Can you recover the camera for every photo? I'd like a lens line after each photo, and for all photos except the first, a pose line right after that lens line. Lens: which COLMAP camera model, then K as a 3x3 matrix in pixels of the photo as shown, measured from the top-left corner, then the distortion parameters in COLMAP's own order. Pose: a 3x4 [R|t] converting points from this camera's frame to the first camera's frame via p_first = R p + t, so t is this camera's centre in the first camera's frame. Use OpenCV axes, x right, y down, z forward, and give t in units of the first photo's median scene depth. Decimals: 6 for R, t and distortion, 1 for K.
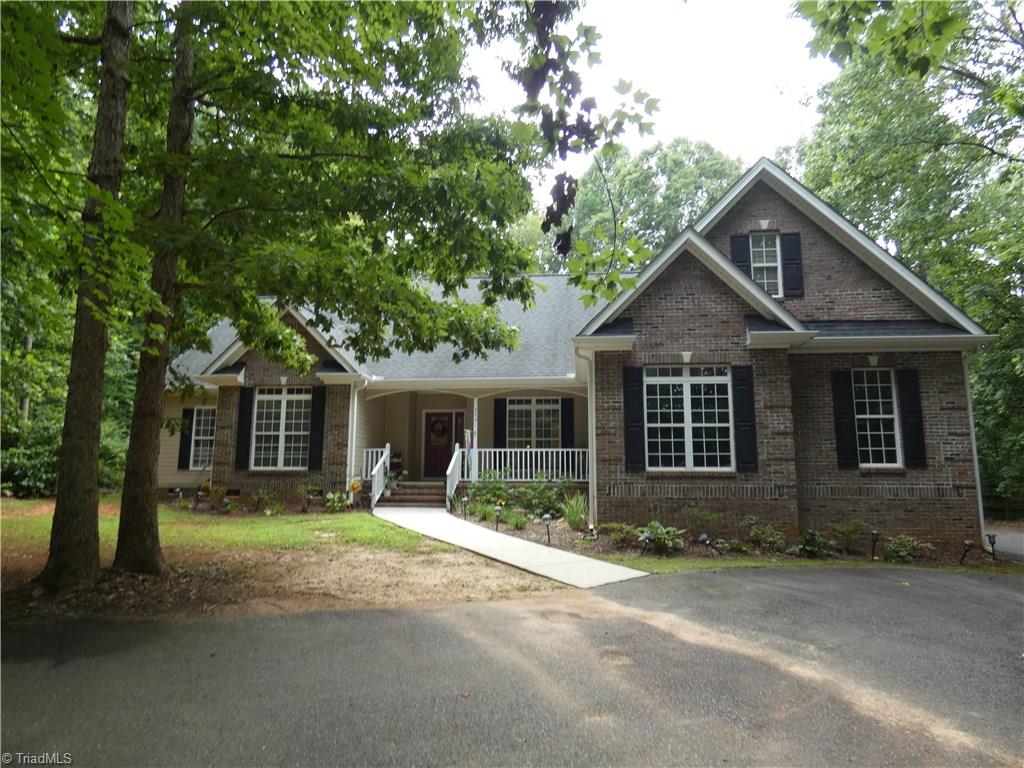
lens RADIAL K [[613.6, 0, 513.5], [0, 613.6, 388.0], [0, 0, 1]] dist [-0.005372, -0.000731]
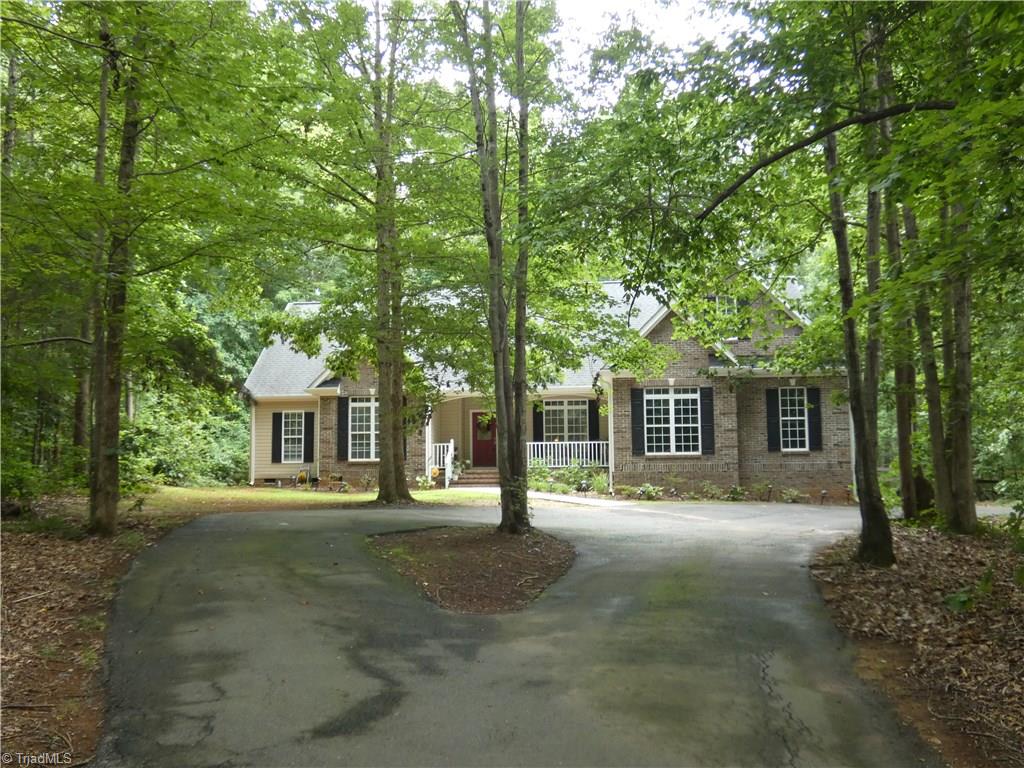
lens RADIAL K [[974.7, 0, 509.0], [0, 974.7, 388.3], [0, 0, 1]] dist [-0.007938, 0.000000]
pose [[0.999878, -0.013632, 0.007664, -0.145900], [0.013275, 0.998905, 0.044864, -0.148272], [-0.008268, -0.044756, 0.998964, -1.443428]]
